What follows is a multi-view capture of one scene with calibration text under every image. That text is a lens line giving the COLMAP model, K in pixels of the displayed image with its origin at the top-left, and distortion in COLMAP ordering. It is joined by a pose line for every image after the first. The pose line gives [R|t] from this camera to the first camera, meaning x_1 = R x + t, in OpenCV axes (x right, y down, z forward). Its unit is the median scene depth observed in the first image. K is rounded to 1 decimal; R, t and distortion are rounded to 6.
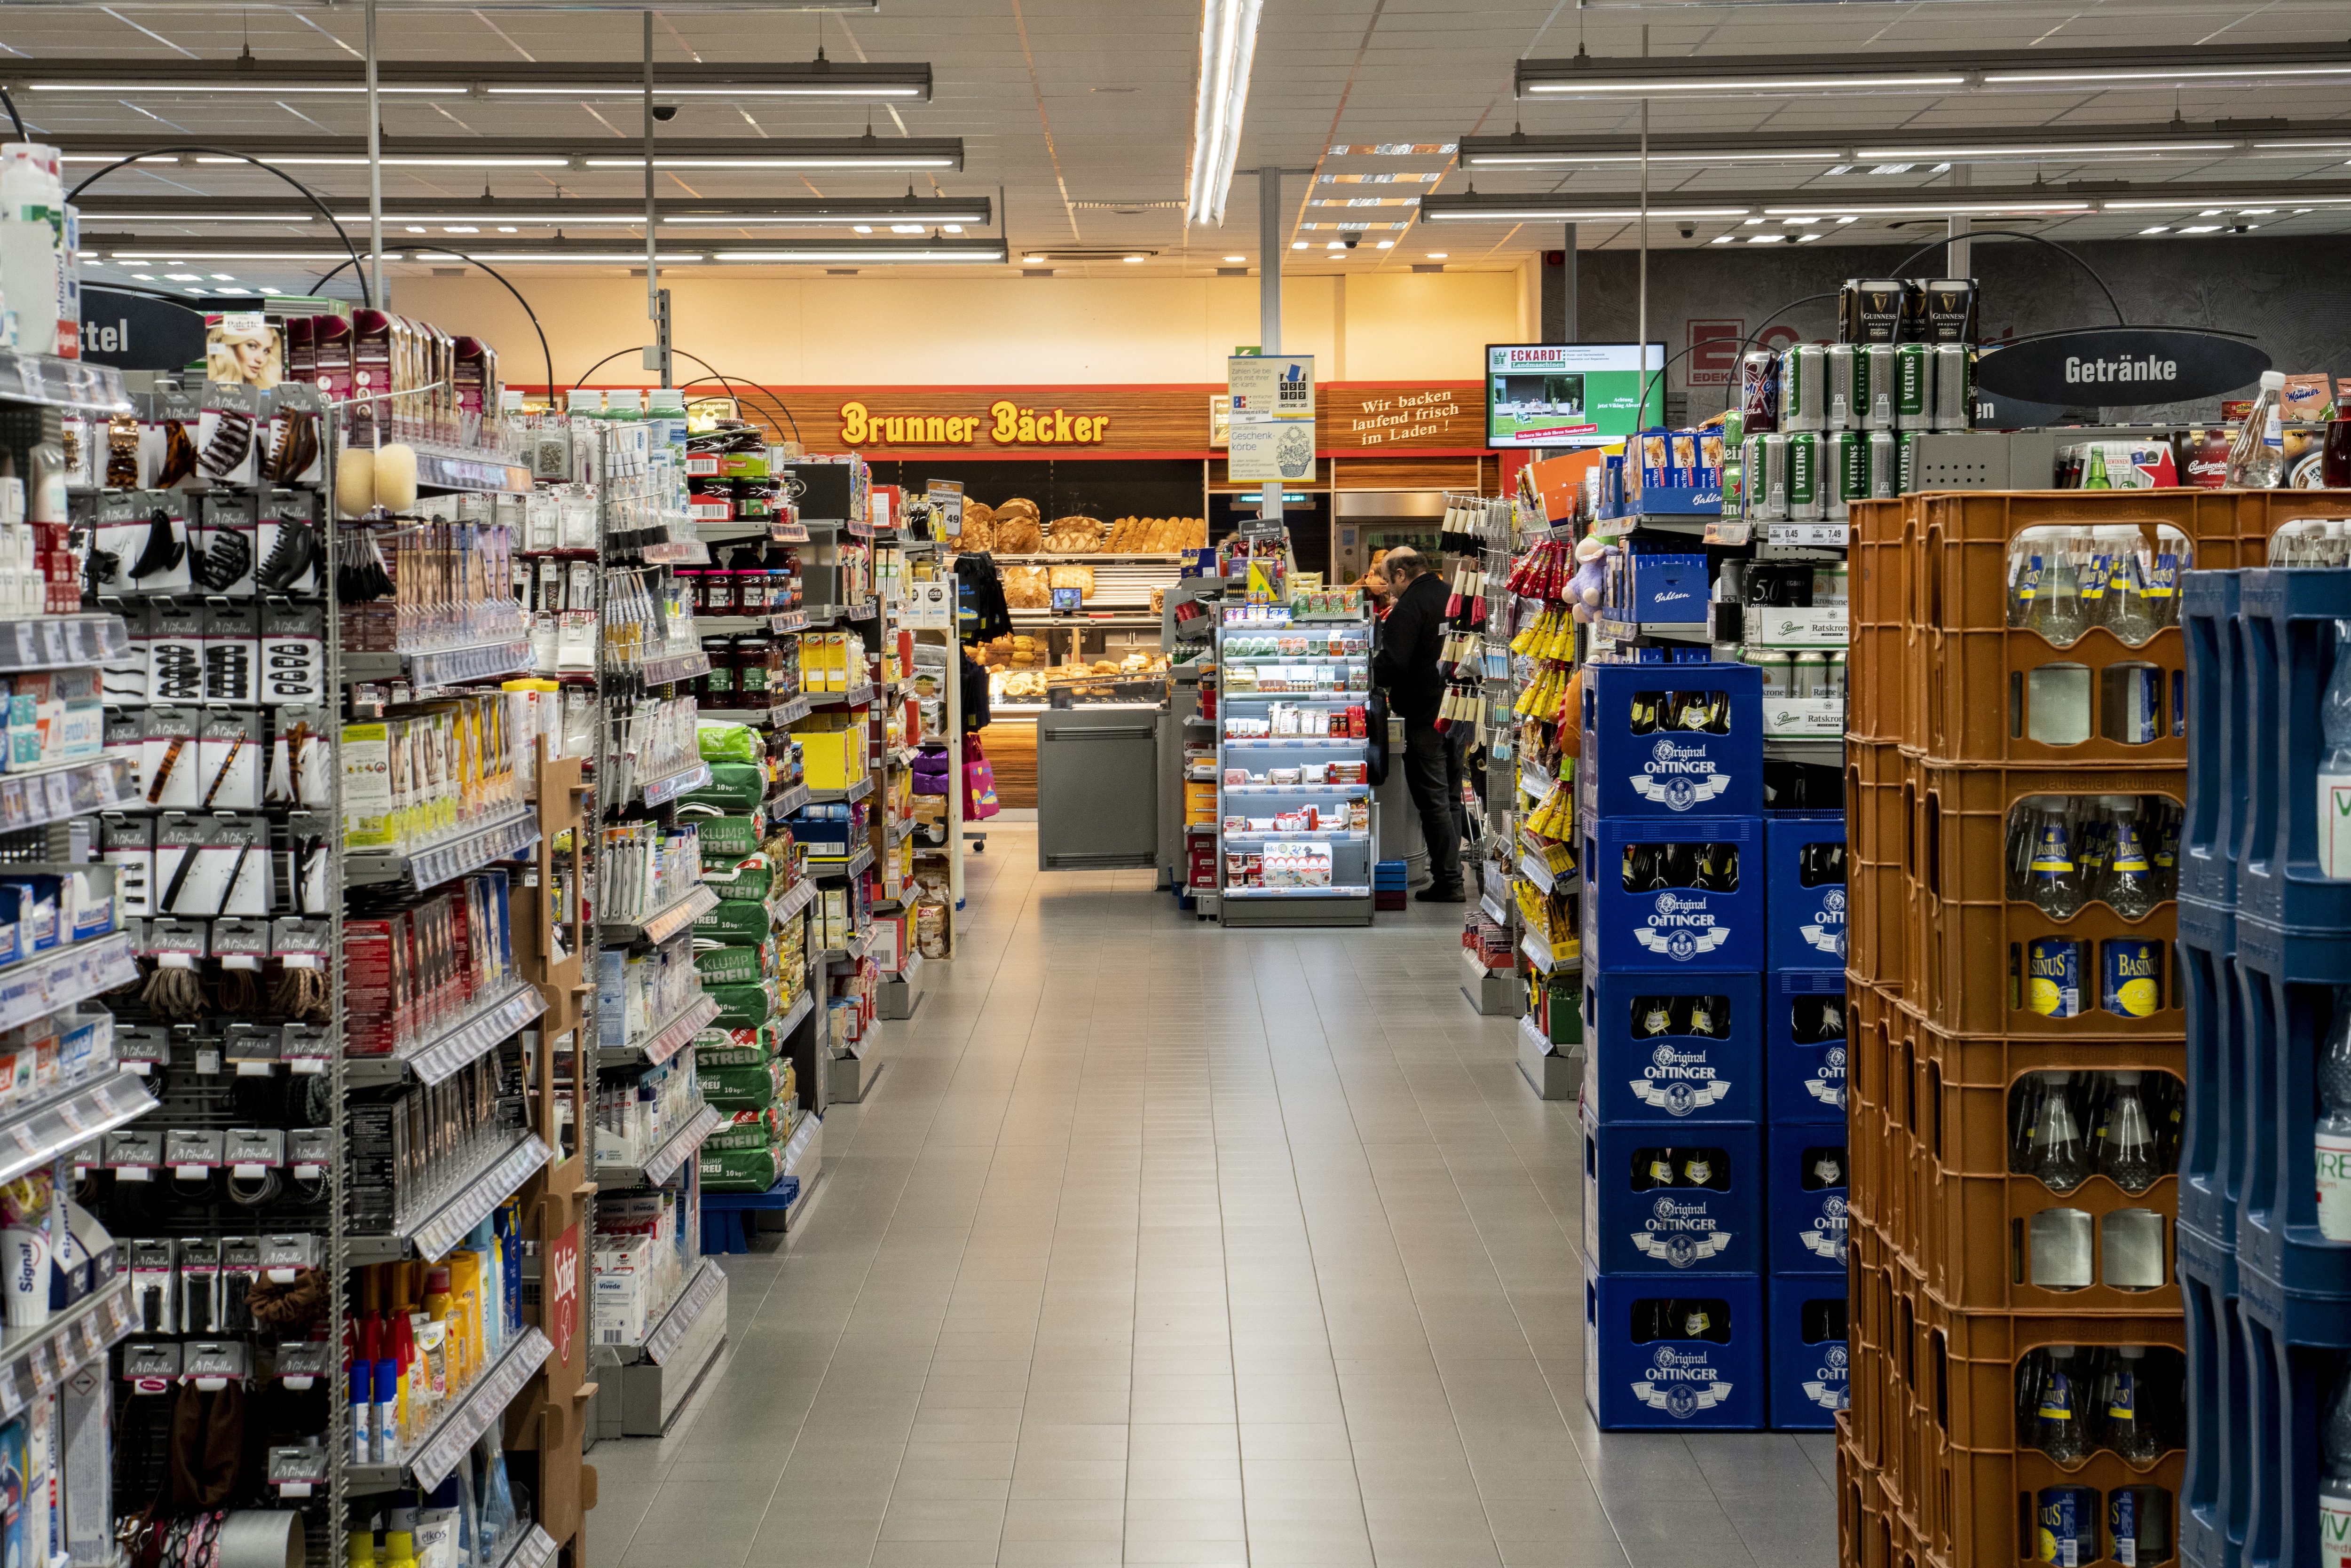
lens RADIAL K [[2876.1, 0, 1175.5], [0, 2876.1, 784.0], [0, 0, 1]] dist [-0.002035, 0.014586]
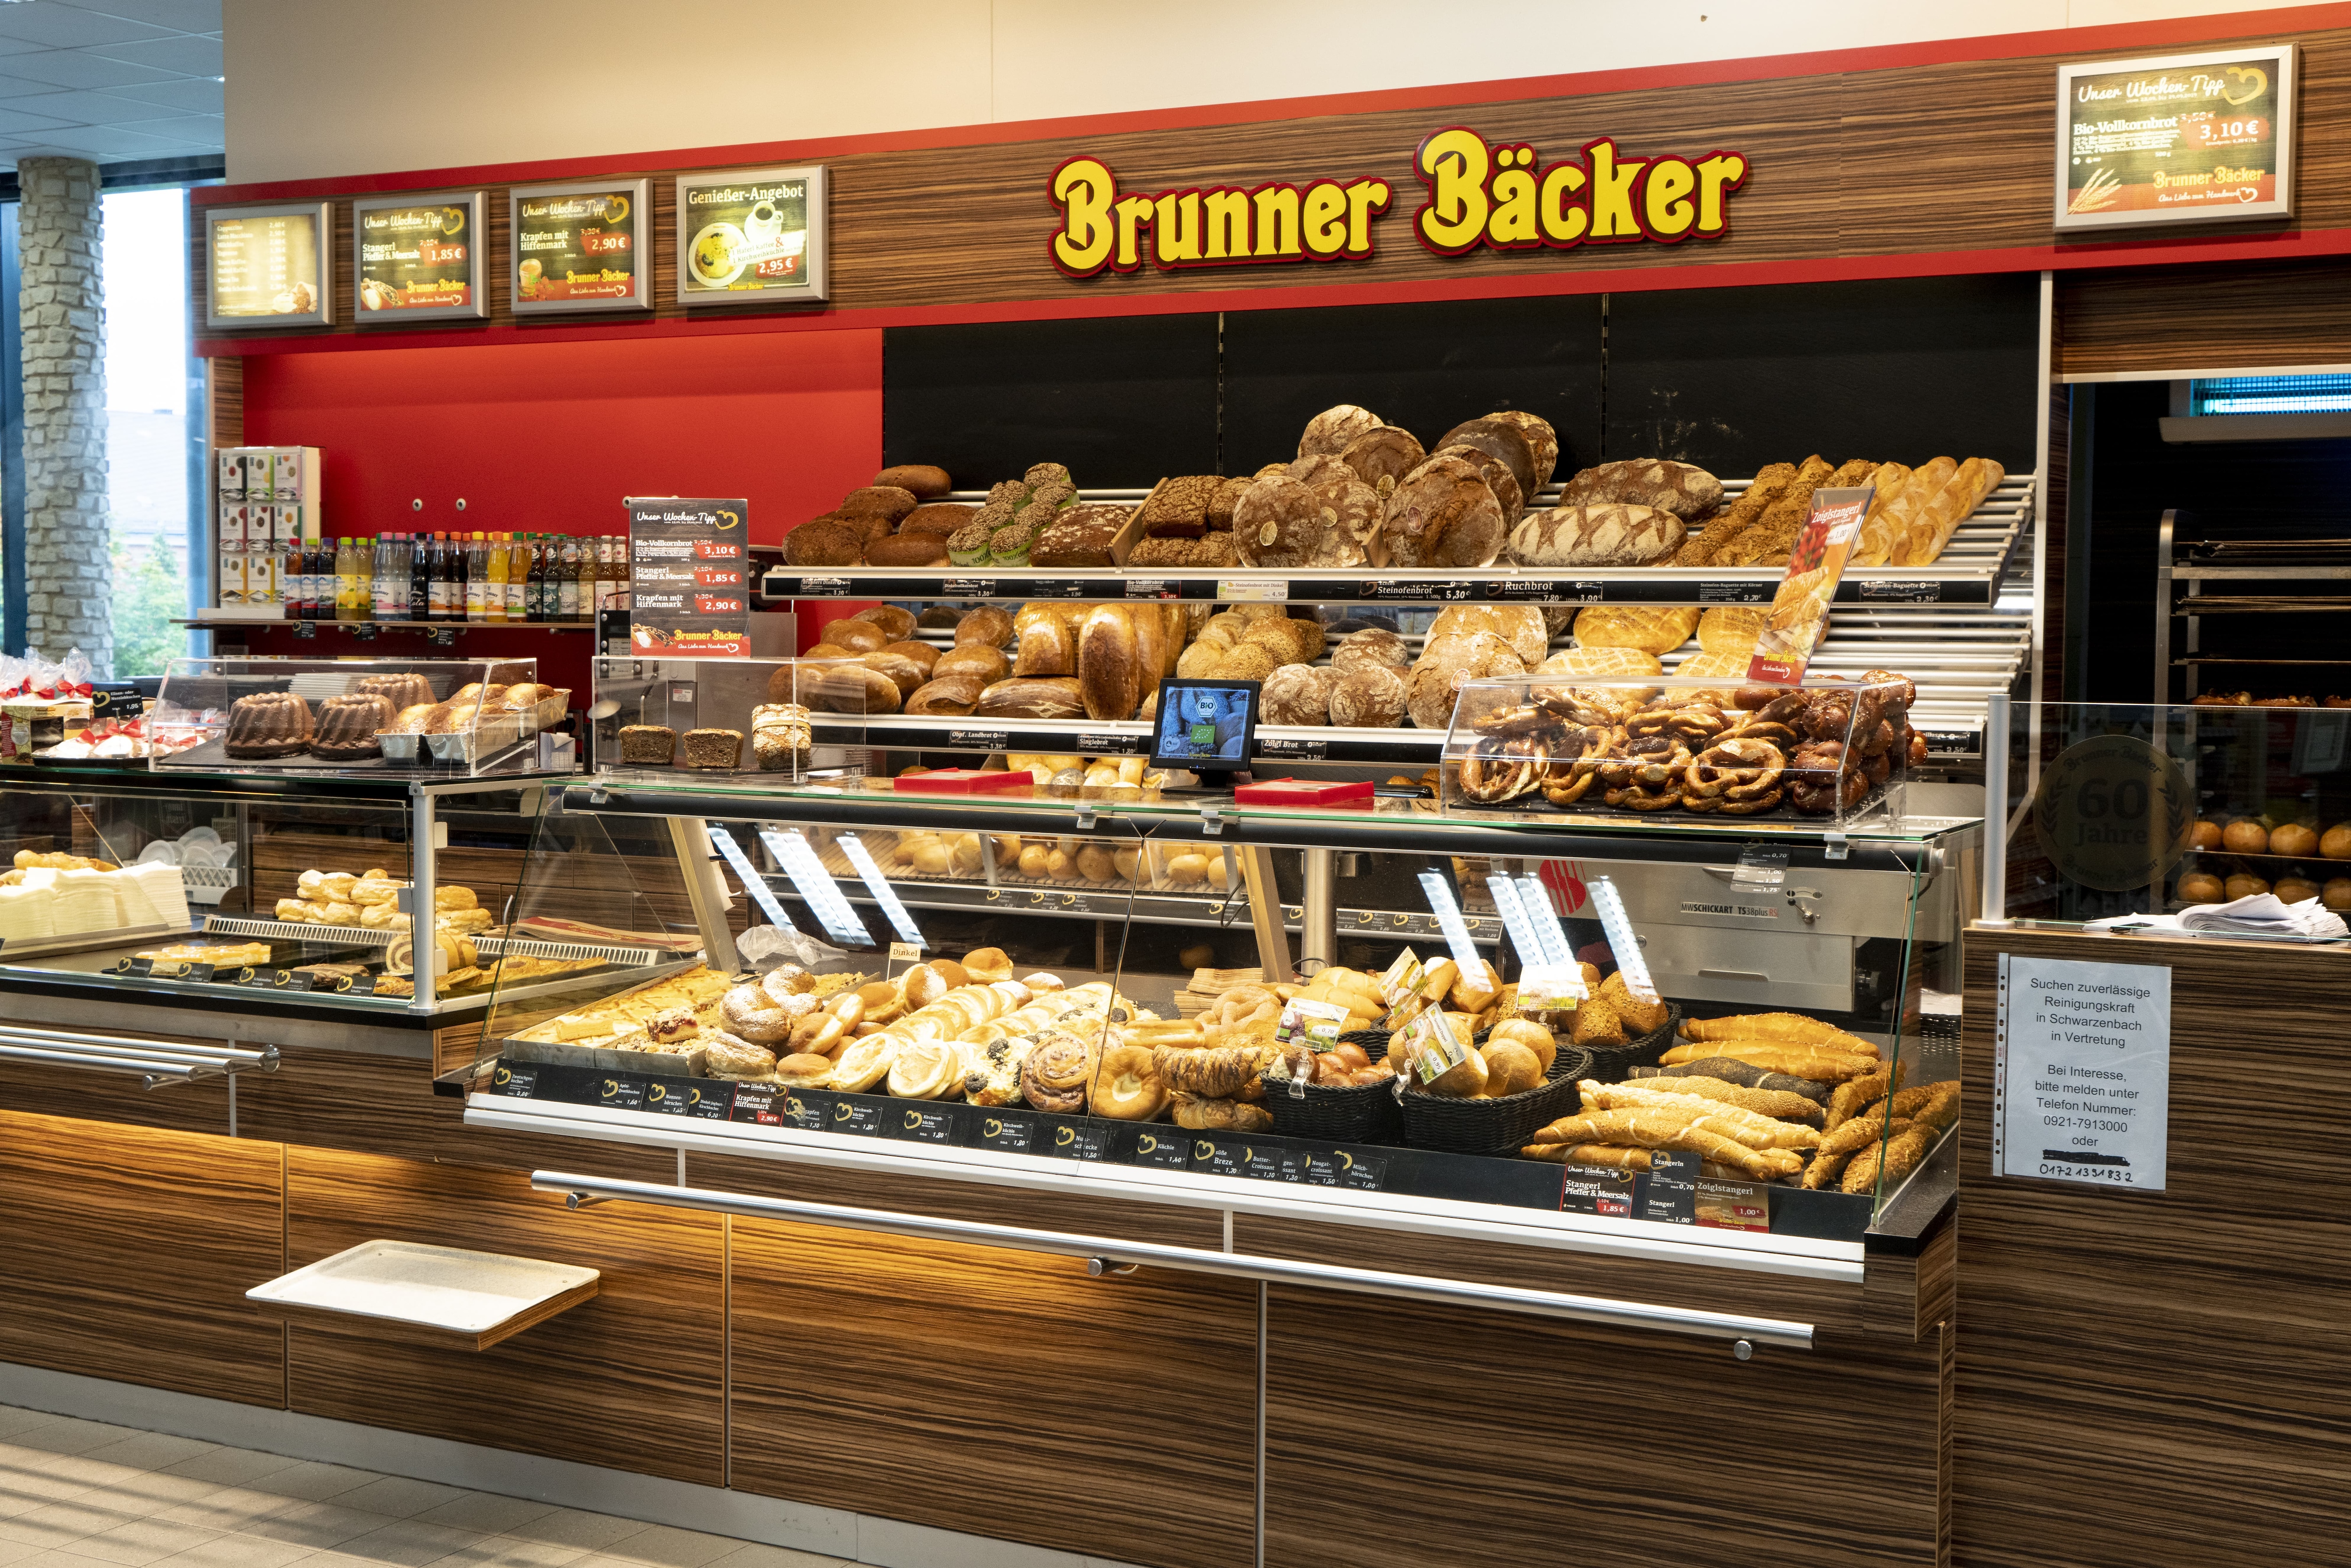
lens RADIAL K [[2876.1, 0, 1175.5], [0, 2876.1, 784.0], [0, 0, 1]] dist [-0.002035, 0.014586]
pose [[0.887397, 0.038896, -0.459362, 0.073554], [-0.043576, 0.999050, 0.000414, -0.052597], [0.458942, 0.019649, 0.888249, 0.676155]]
